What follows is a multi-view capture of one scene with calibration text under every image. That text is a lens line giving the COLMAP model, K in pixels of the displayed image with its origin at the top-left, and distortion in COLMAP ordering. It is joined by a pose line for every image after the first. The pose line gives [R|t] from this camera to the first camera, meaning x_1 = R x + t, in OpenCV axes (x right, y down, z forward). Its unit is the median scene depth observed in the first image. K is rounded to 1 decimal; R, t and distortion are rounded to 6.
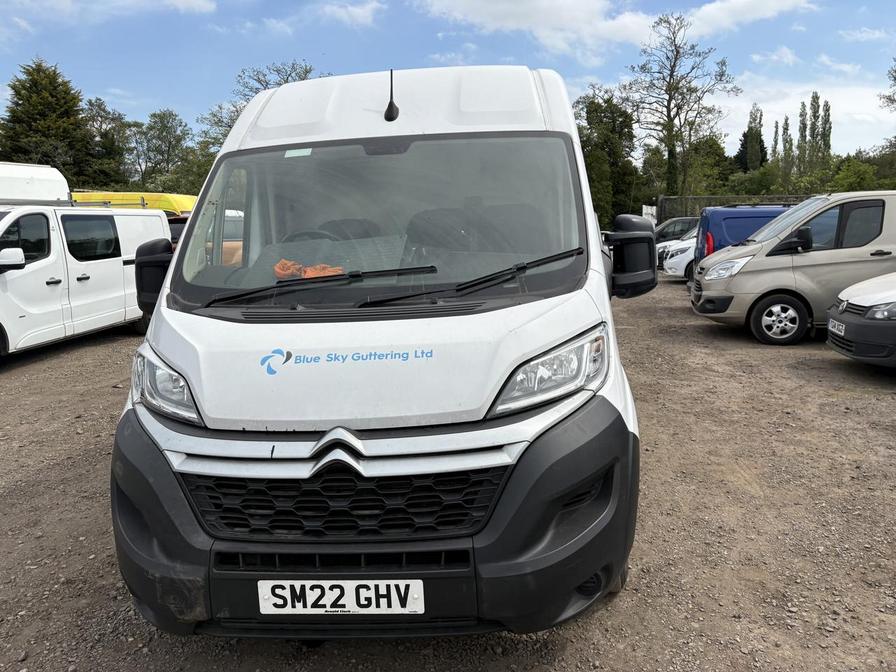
lens RADIAL K [[687.4, 0, 452.4], [0, 687.4, 330.7], [0, 0, 1]] dist [0.041031, -0.050858]
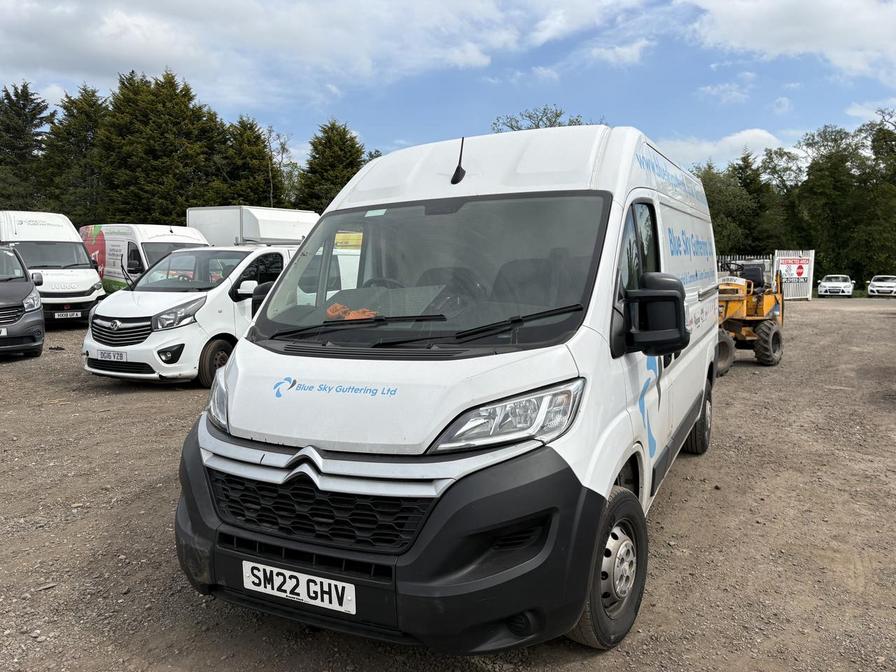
lens RADIAL K [[687.4, 0, 449.9], [0, 687.4, 338.7], [0, 0, 1]] dist [0.041031, -0.050858]
pose [[0.924723, 0.062167, -0.375531, 0.405971], [-0.076753, 0.996761, -0.023992, -0.029519], [0.372823, 0.051009, 0.926499, -0.031755]]
